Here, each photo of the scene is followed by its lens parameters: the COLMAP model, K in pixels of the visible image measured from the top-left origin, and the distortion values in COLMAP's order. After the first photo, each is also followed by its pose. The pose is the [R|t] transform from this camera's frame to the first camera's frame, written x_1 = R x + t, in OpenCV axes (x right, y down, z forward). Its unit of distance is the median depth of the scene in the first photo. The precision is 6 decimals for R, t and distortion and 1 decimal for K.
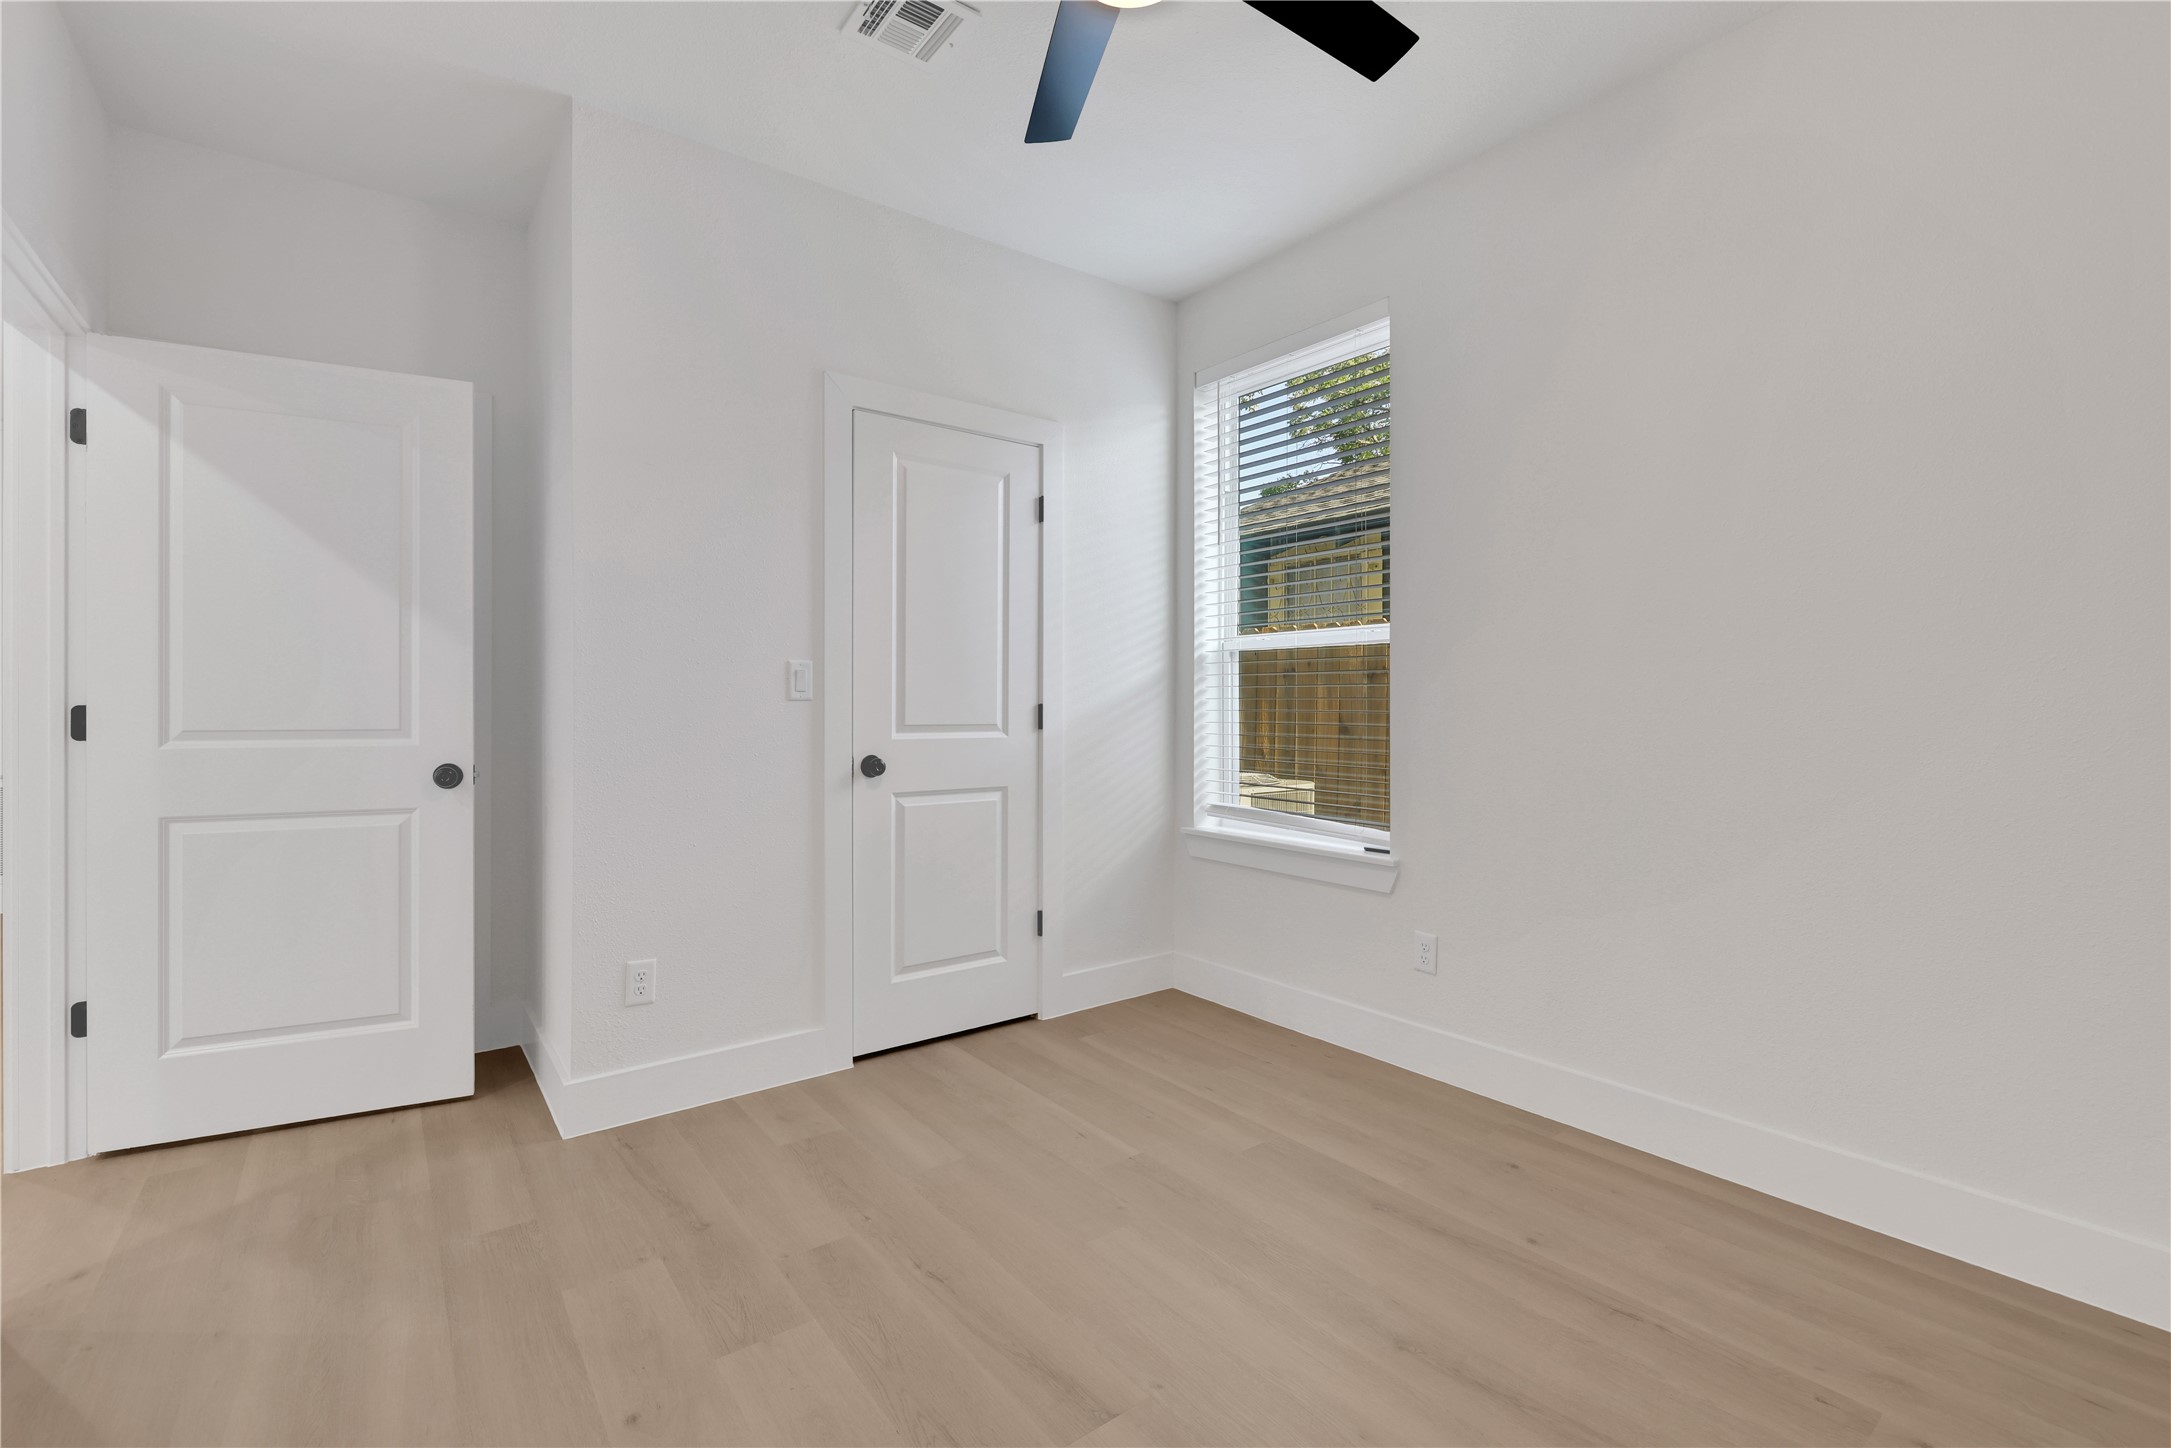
lens RADIAL K [[933.9, 0, 1087.4], [0, 933.9, 710.4], [0, 0, 1]] dist [-0.000617, 0.000269]
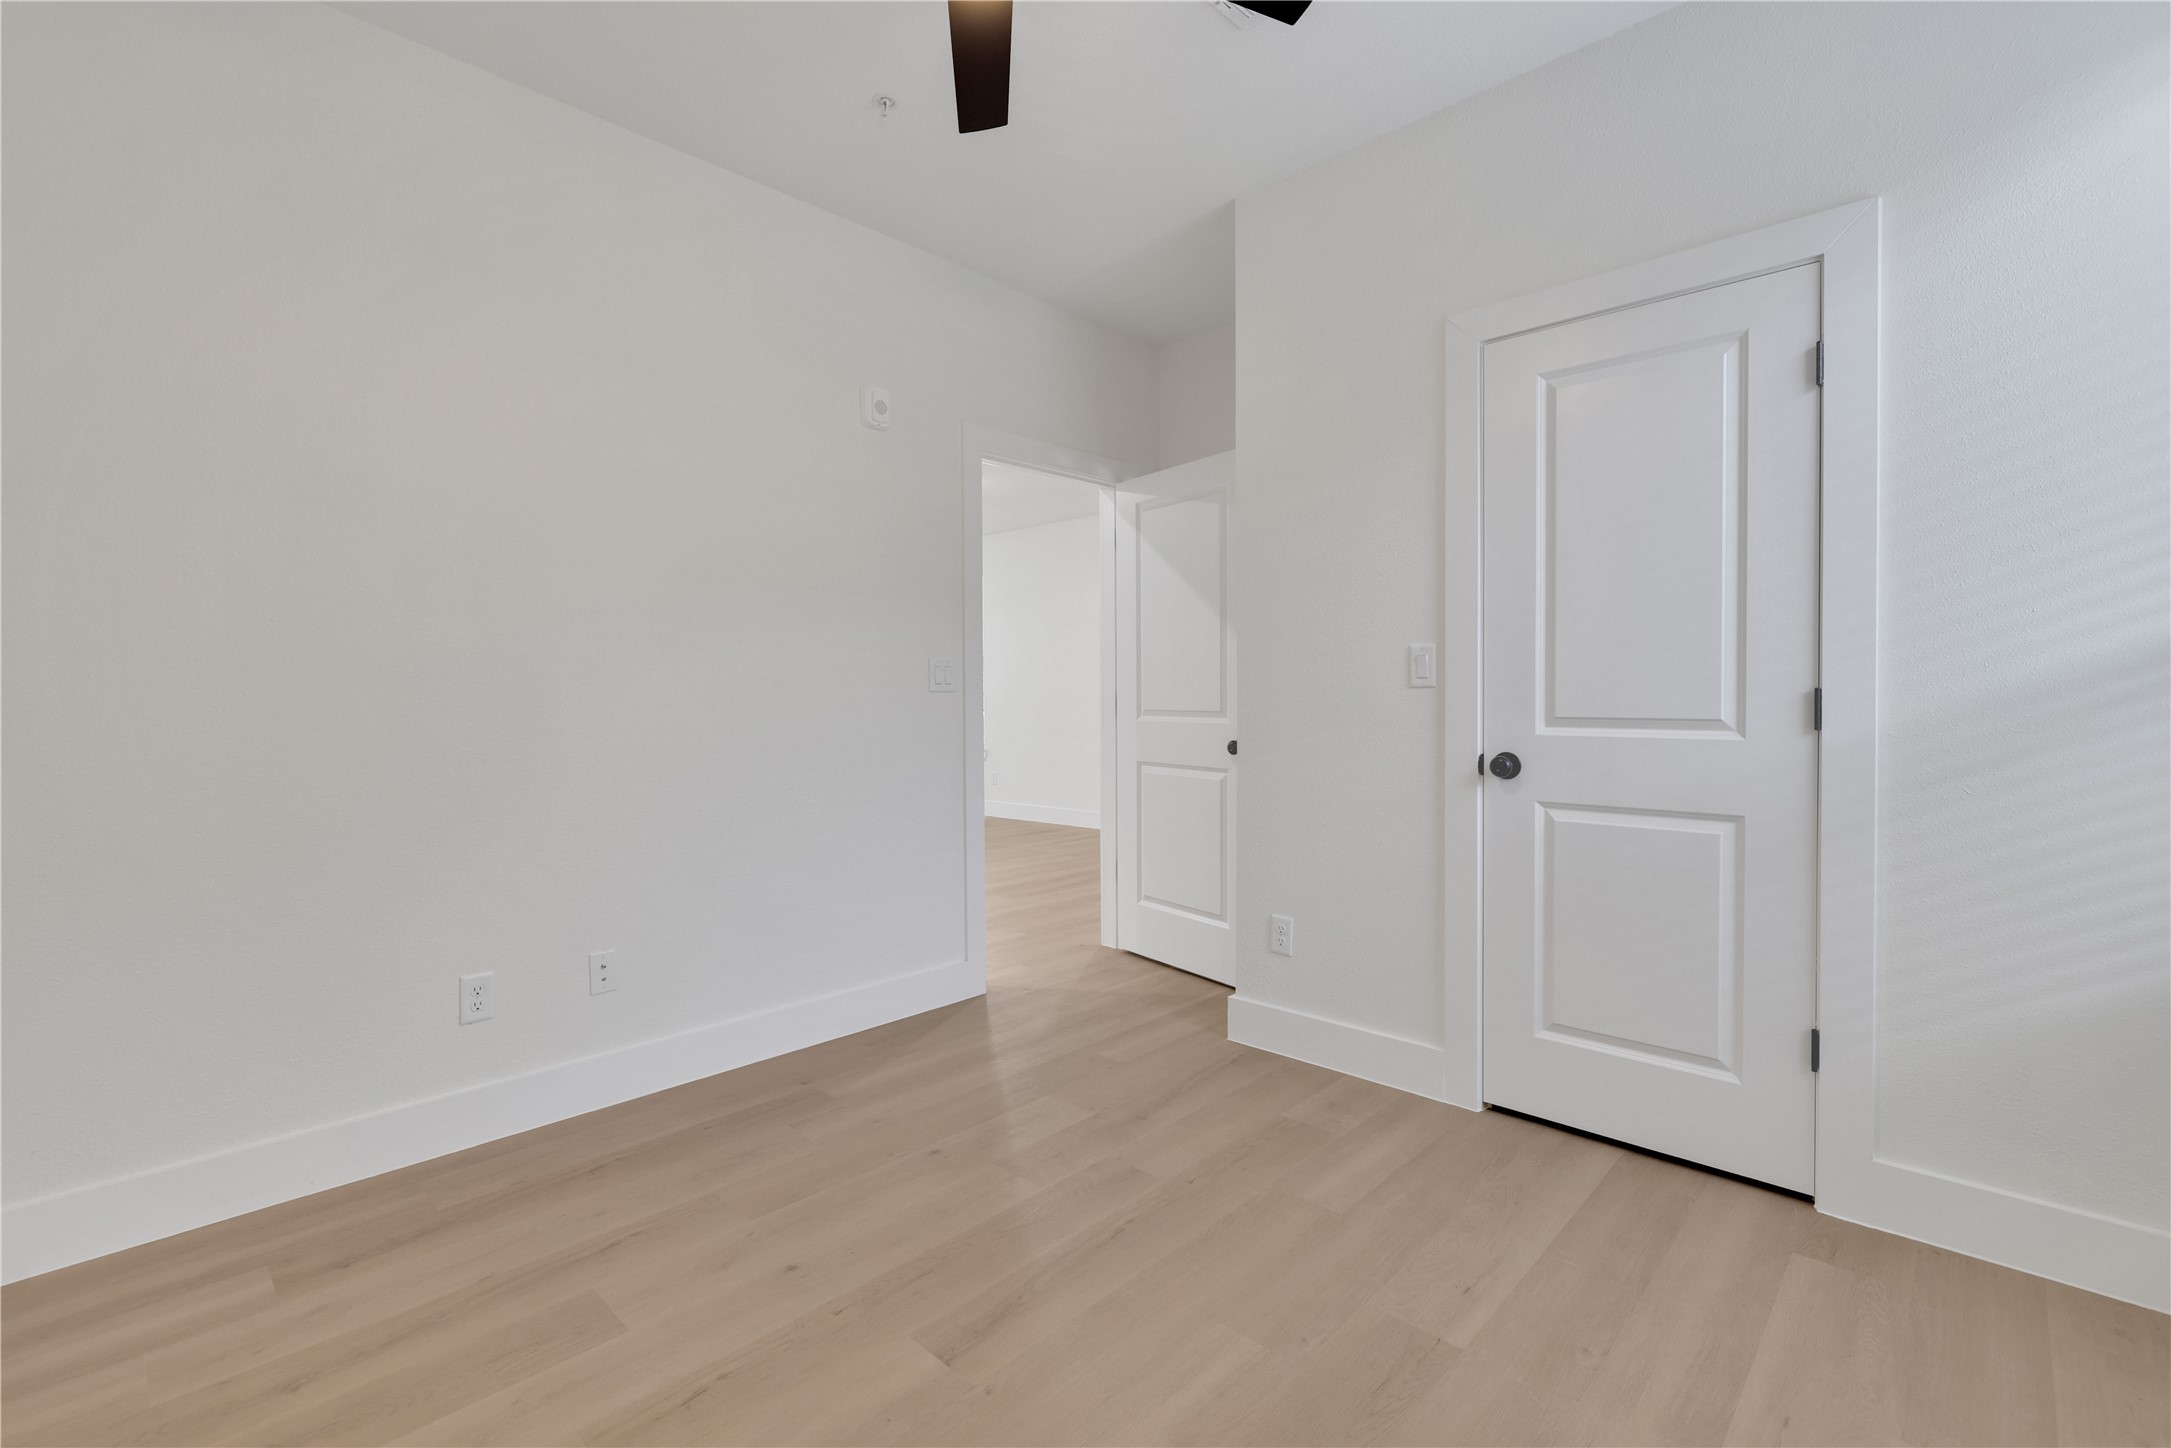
lens RADIAL K [[933.9, 0, 1025.0], [0, 933.9, 708.7], [0, 0, 1]] dist [-0.000617, 0.000269]
pose [[0.145734, 0.013986, -0.989225, 0.516211], [-0.000236, 0.999901, 0.014102, -0.002521], [0.989324, -0.001822, 0.145722, 0.444260]]
